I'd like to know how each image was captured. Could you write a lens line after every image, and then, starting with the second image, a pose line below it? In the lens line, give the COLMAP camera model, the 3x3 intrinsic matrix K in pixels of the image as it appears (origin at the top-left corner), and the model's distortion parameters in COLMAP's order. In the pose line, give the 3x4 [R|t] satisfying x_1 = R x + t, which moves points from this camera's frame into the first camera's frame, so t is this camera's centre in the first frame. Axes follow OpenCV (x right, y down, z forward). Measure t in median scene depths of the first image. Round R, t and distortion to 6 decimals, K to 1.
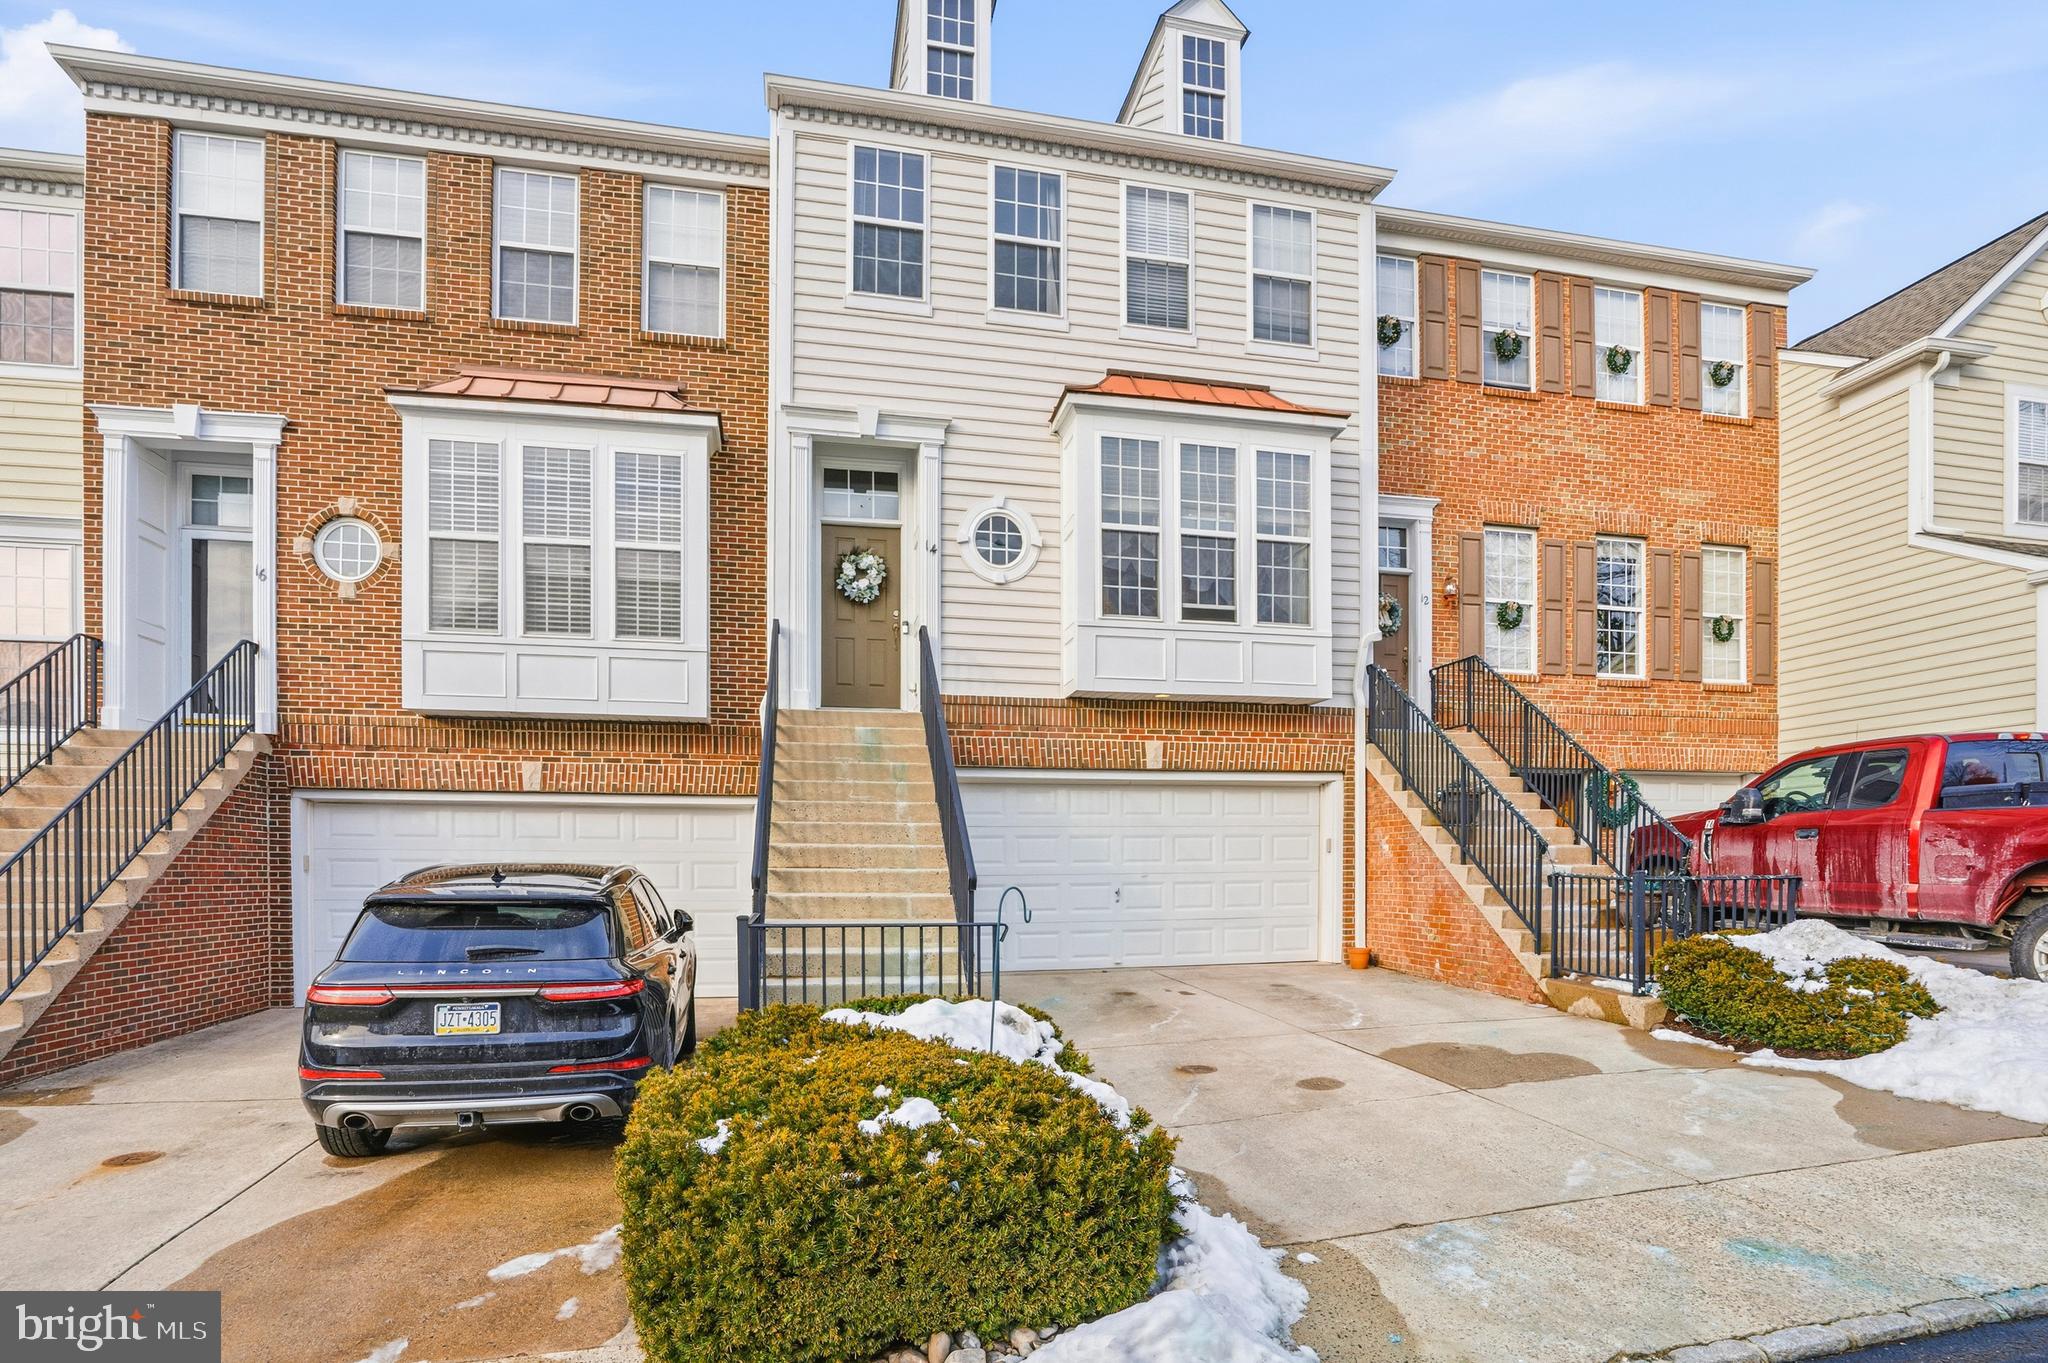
lens RADIAL K [[947.3, 0, 1020.8], [0, 947.3, 867.2], [0, 0, 1]] dist [-0.007289, 0.002129]
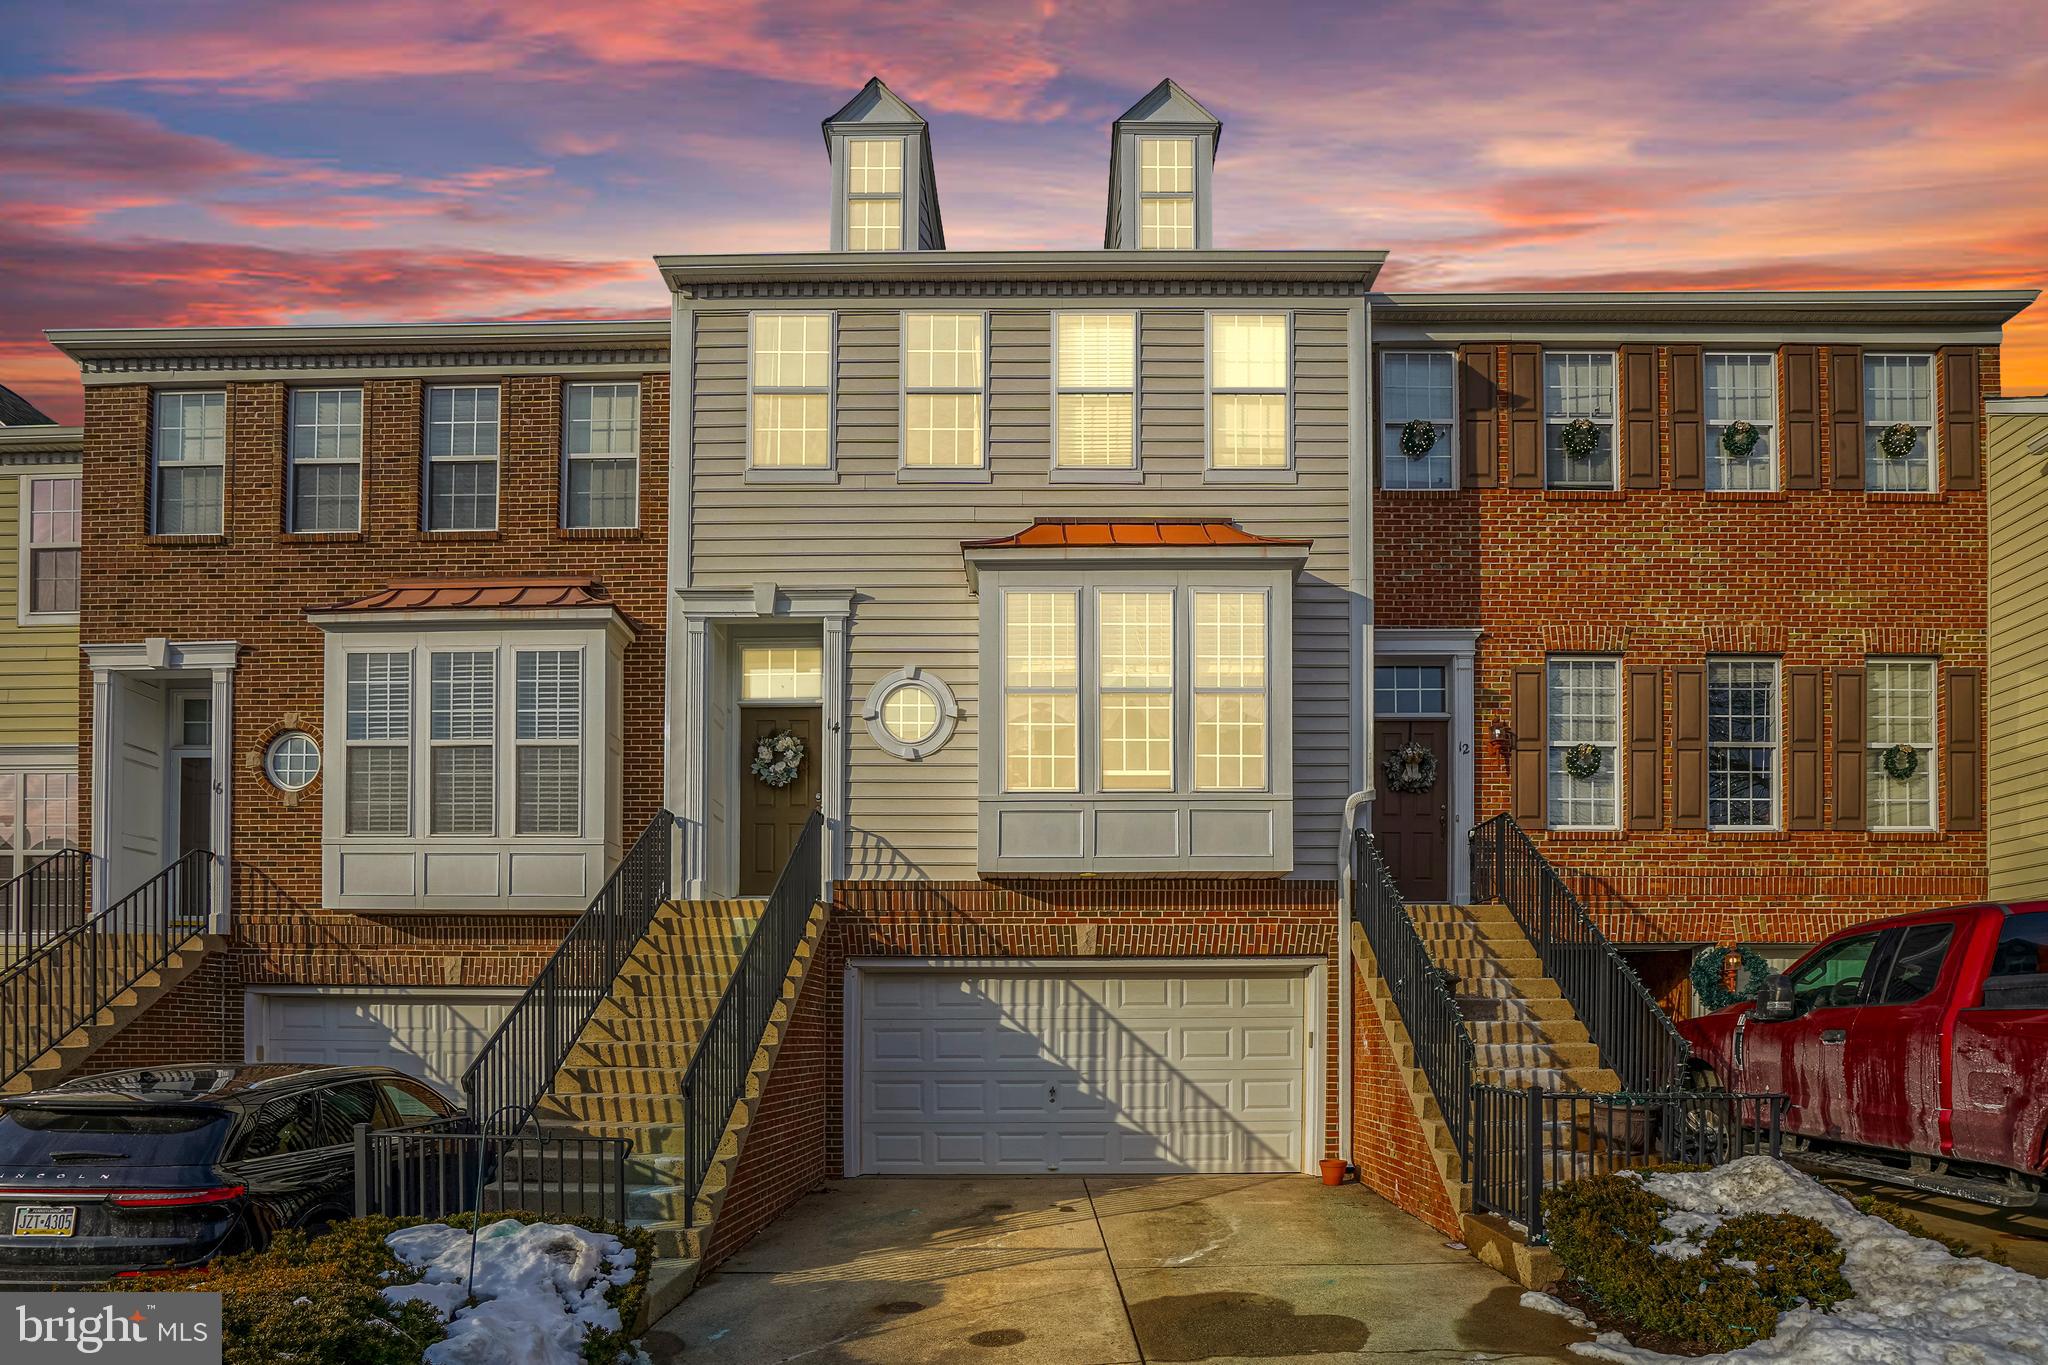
lens RADIAL K [[977.5, 0, 1024.4], [0, 977.5, 1030.6], [0, 0, 1]] dist [0.000637, -0.001061]
pose [[0.978316, 0.004090, -0.207078, 0.309377], [-0.006889, 0.999894, -0.012799, -0.021601], [0.207003, 0.013948, 0.978241, 0.087844]]
